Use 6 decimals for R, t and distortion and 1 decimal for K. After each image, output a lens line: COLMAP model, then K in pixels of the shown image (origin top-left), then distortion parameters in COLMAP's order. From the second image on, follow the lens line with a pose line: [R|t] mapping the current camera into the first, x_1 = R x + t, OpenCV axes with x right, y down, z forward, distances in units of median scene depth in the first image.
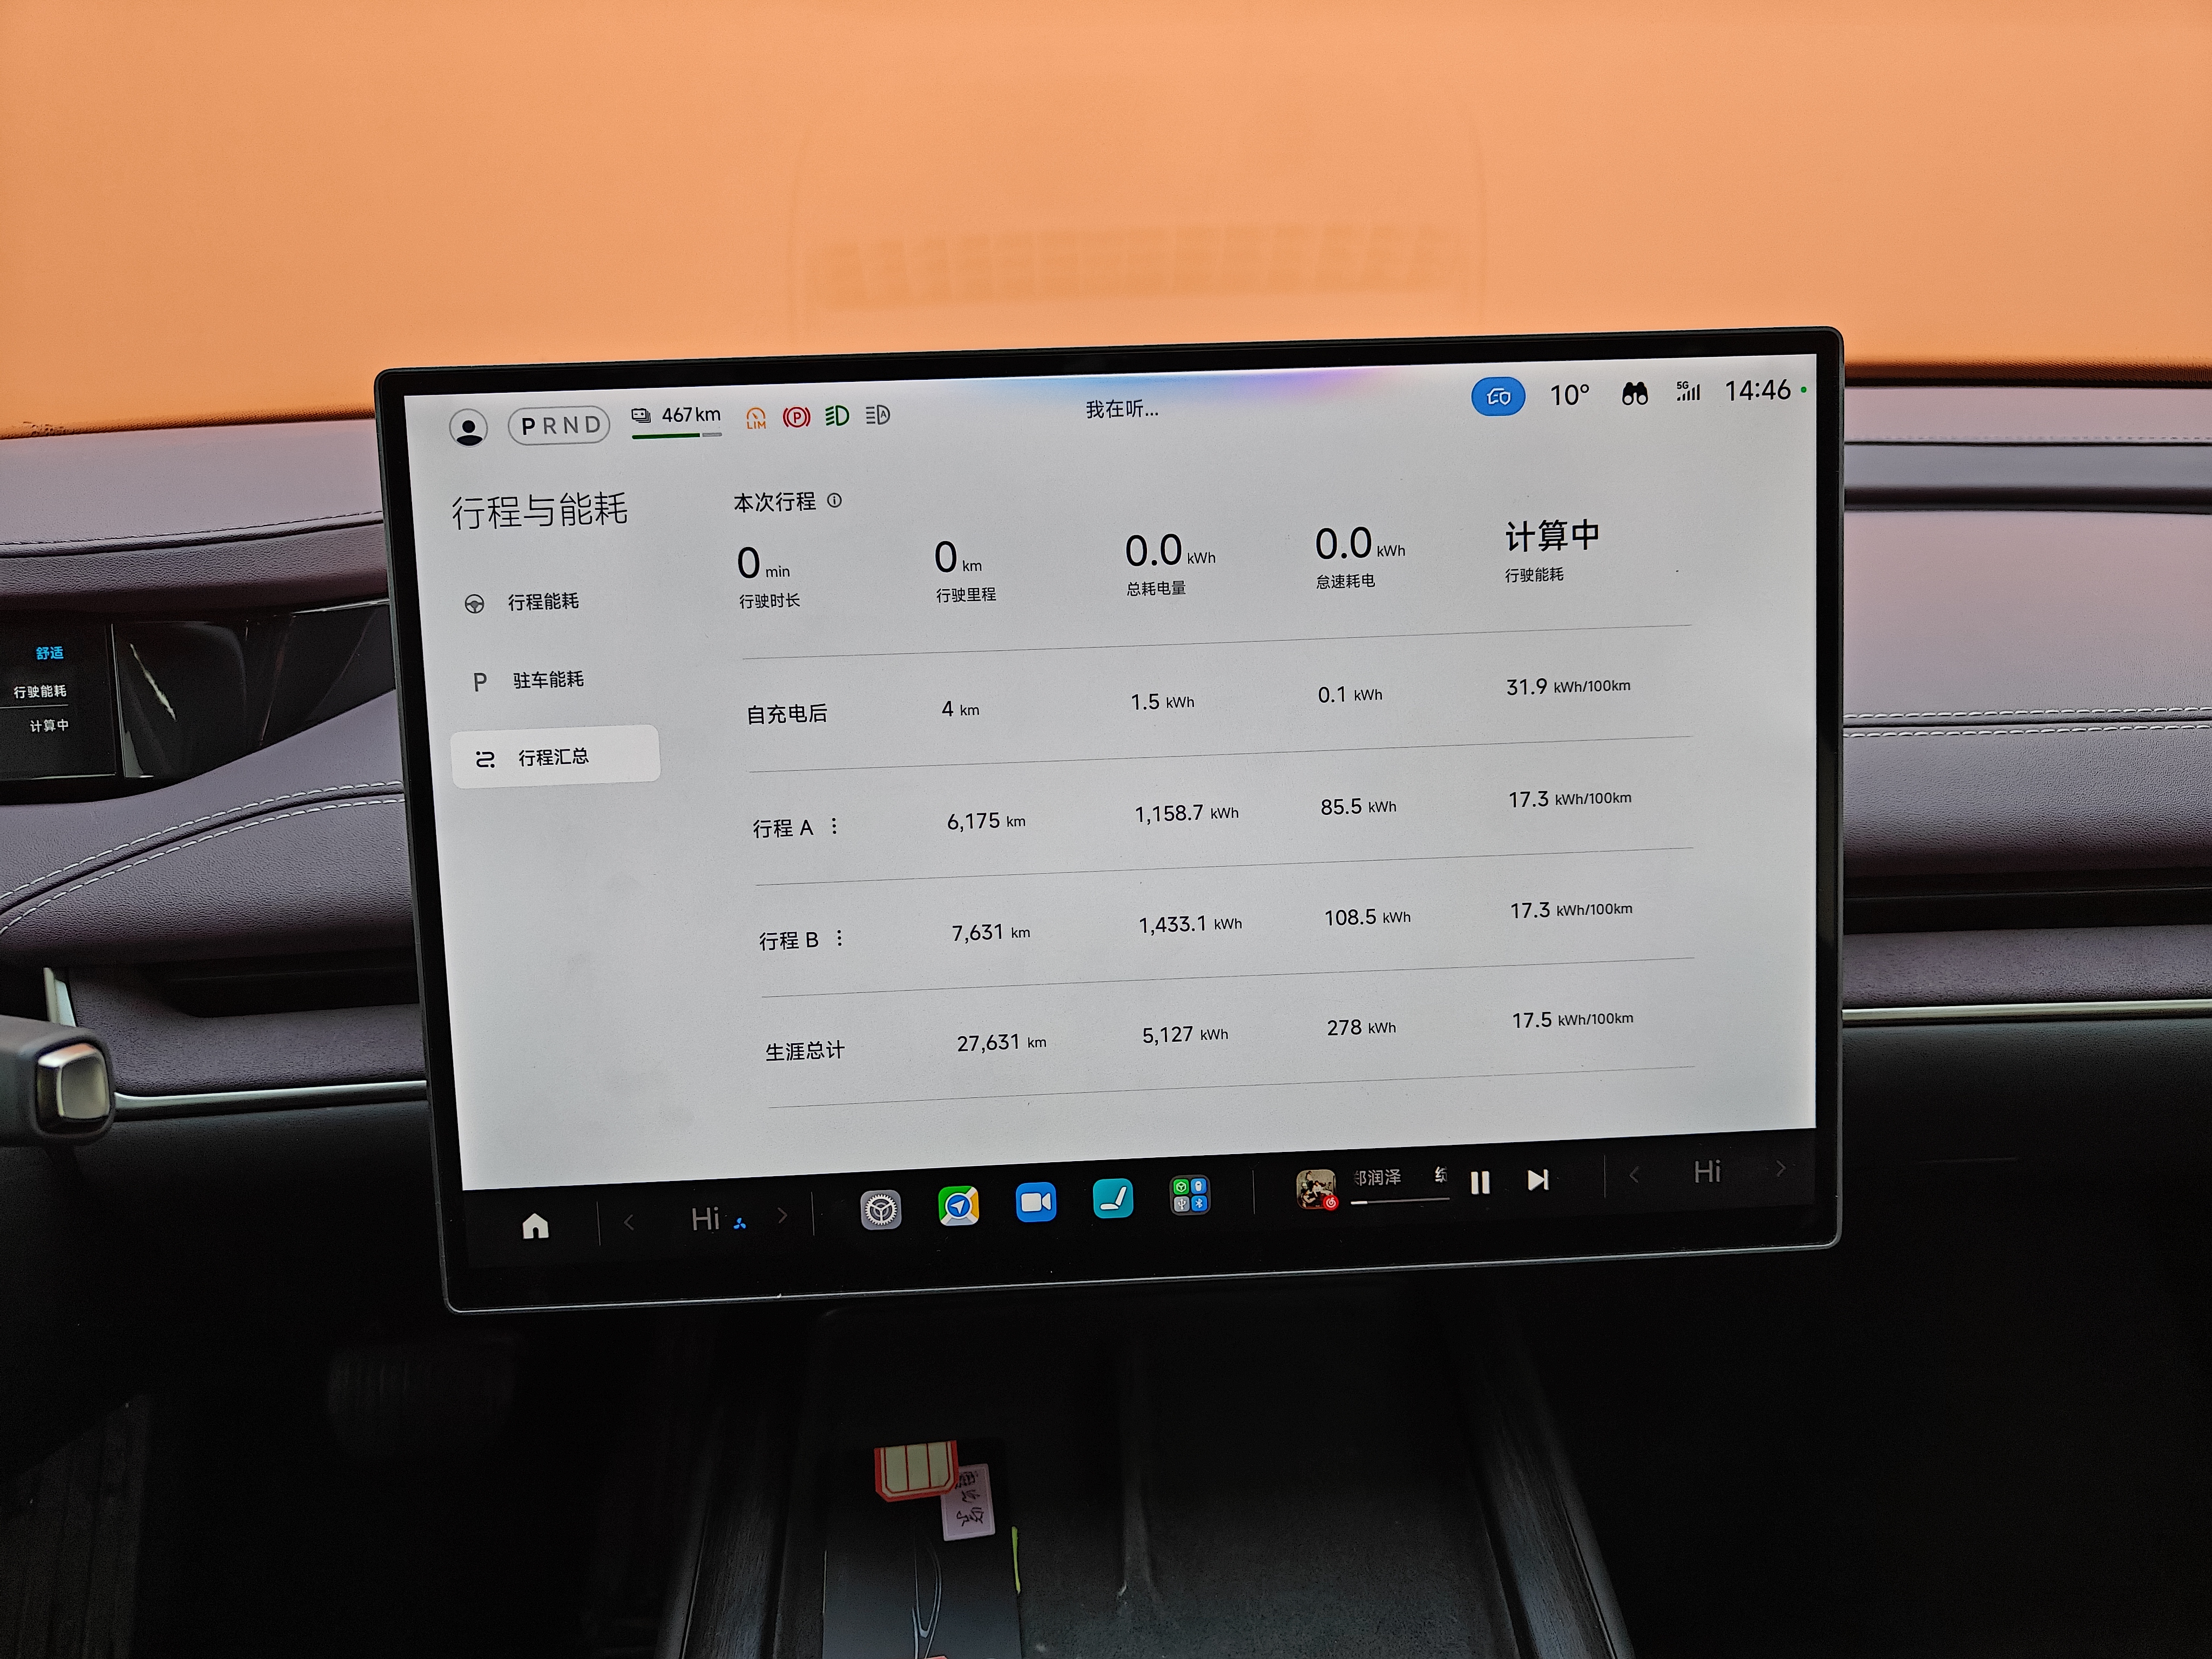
lens RADIAL K [[1550.9, 0, 1094.6], [0, 1550.9, 846.4], [0, 0, 1]] dist [0.005032, 0.000995]
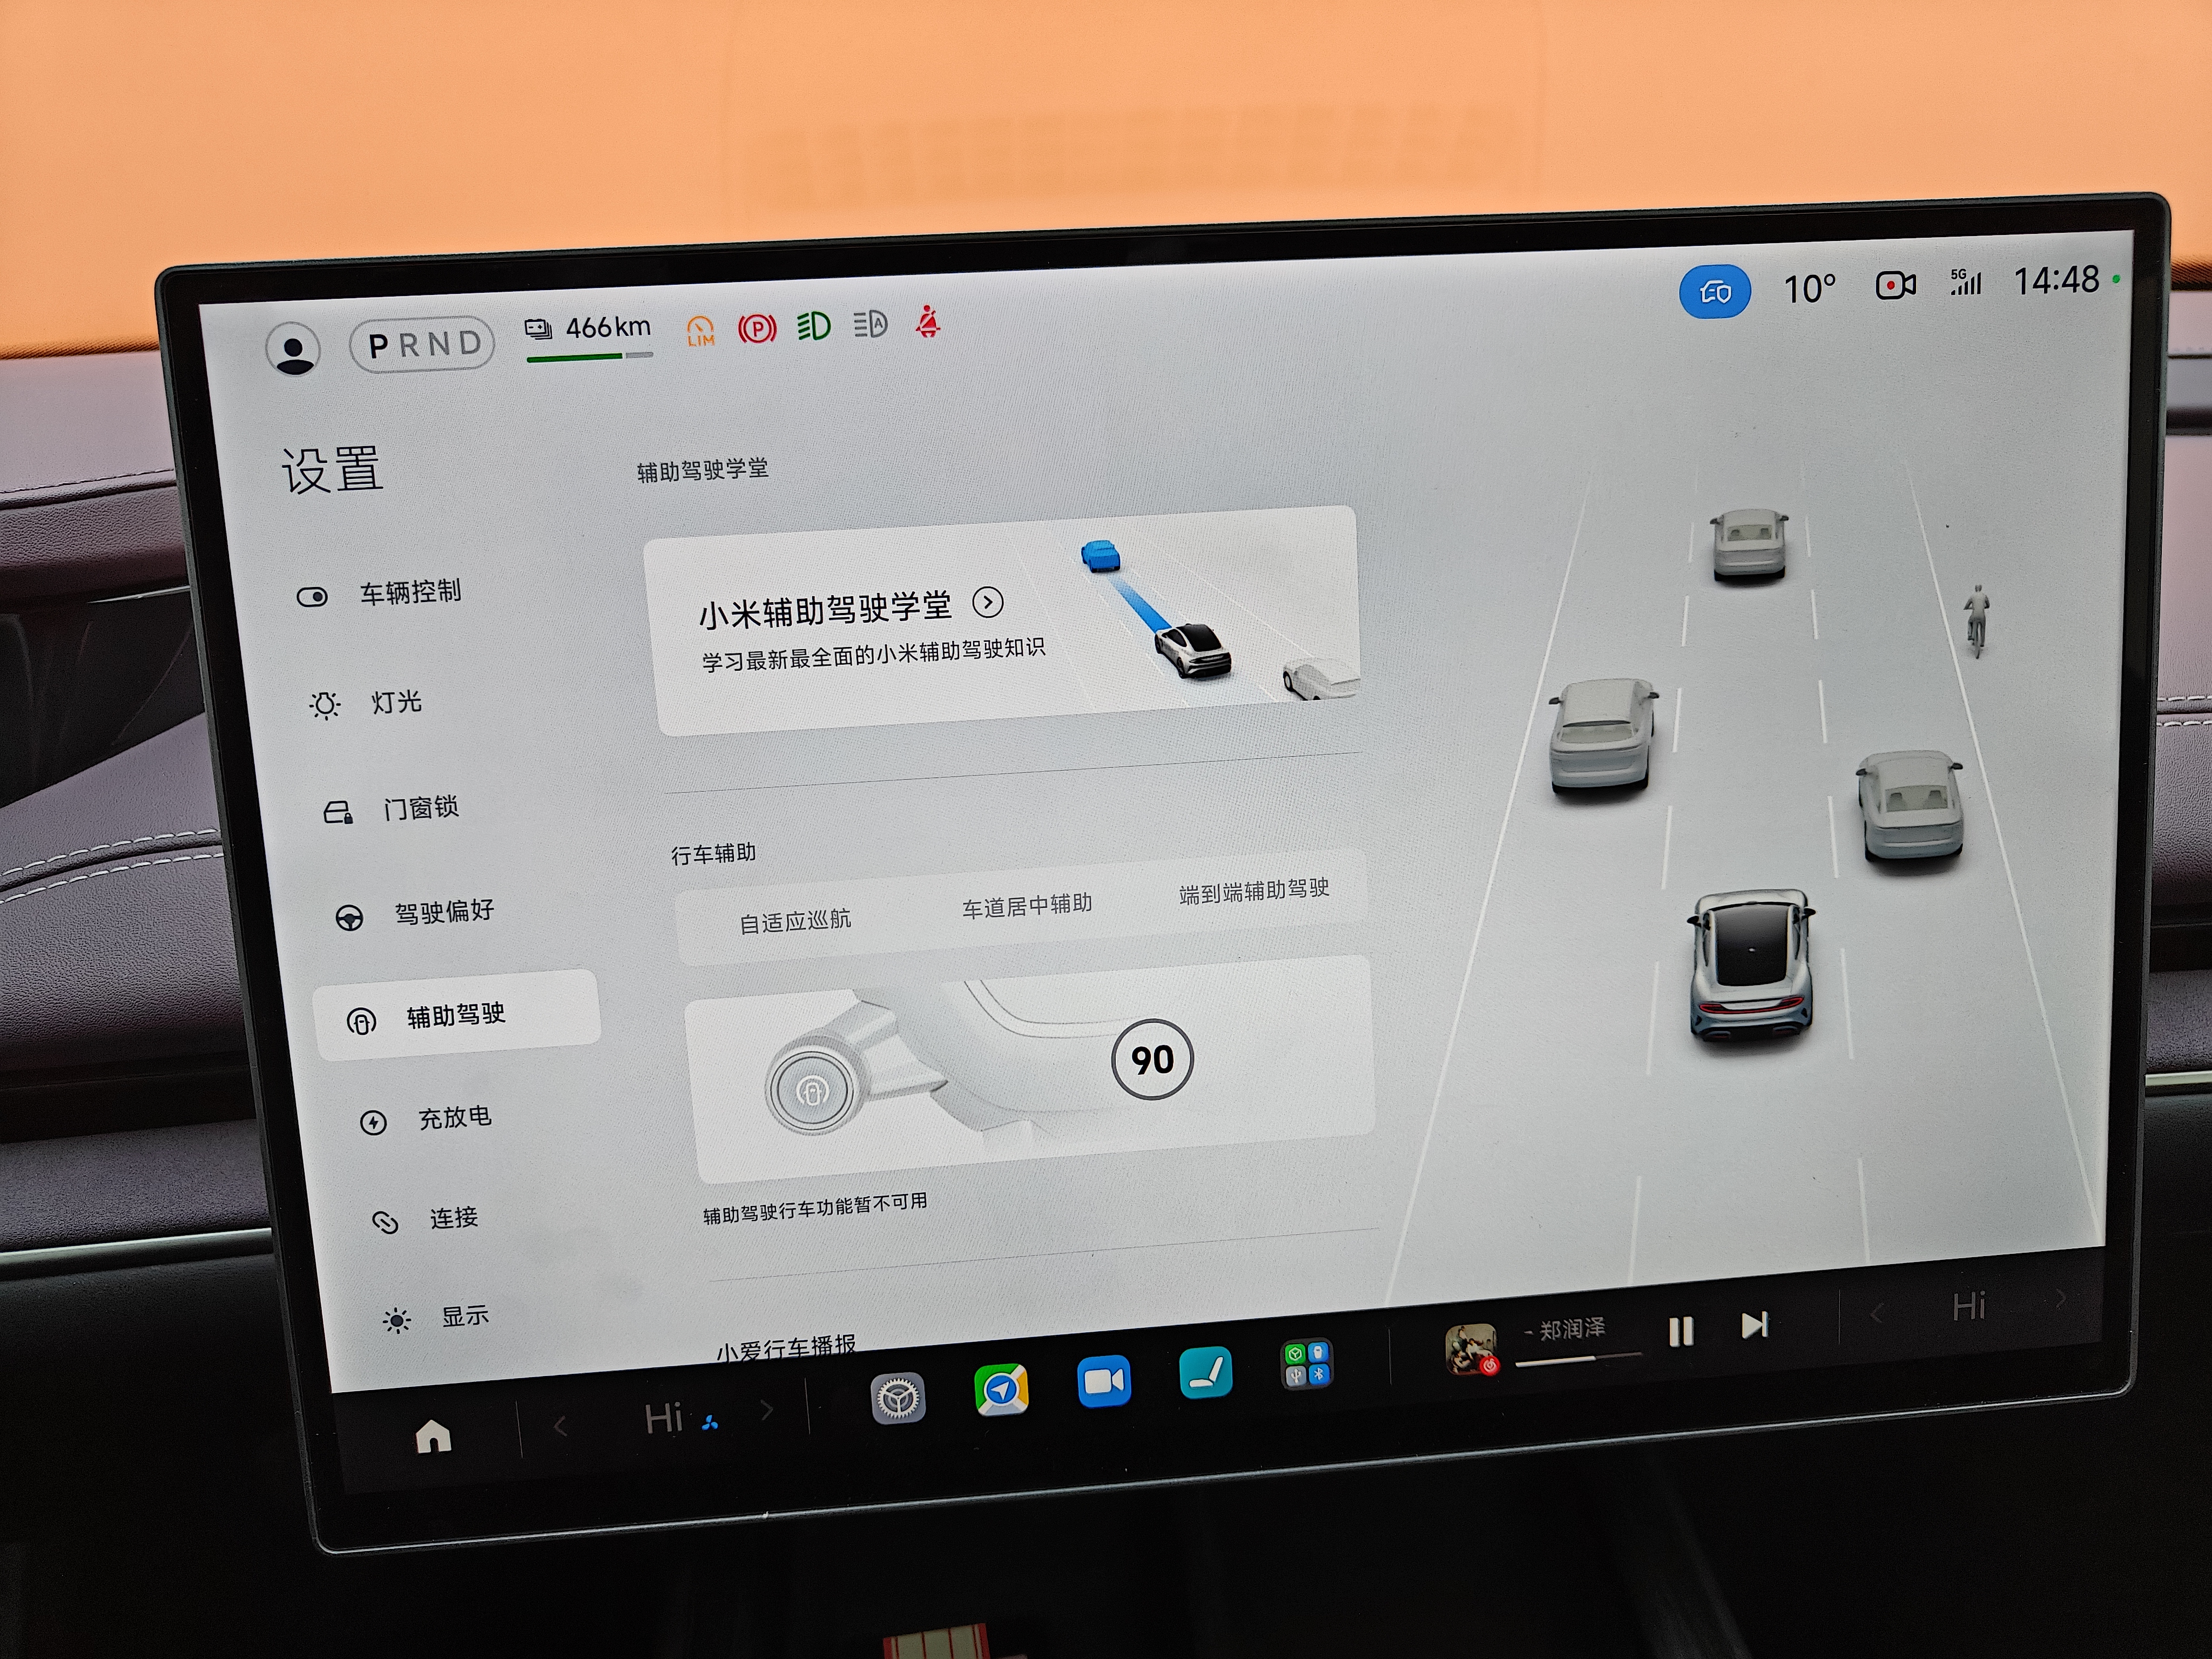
lens RADIAL K [[1566.8, 0, 1090.7], [0, 1566.8, 839.2], [0, 0, 1]] dist [-0.034641, 0.046621]
pose [[0.999211, -0.021360, 0.033477, -0.064359], [0.020110, 0.999104, 0.037244, -0.061772], [-0.034242, -0.036541, 0.998745, 0.254463]]
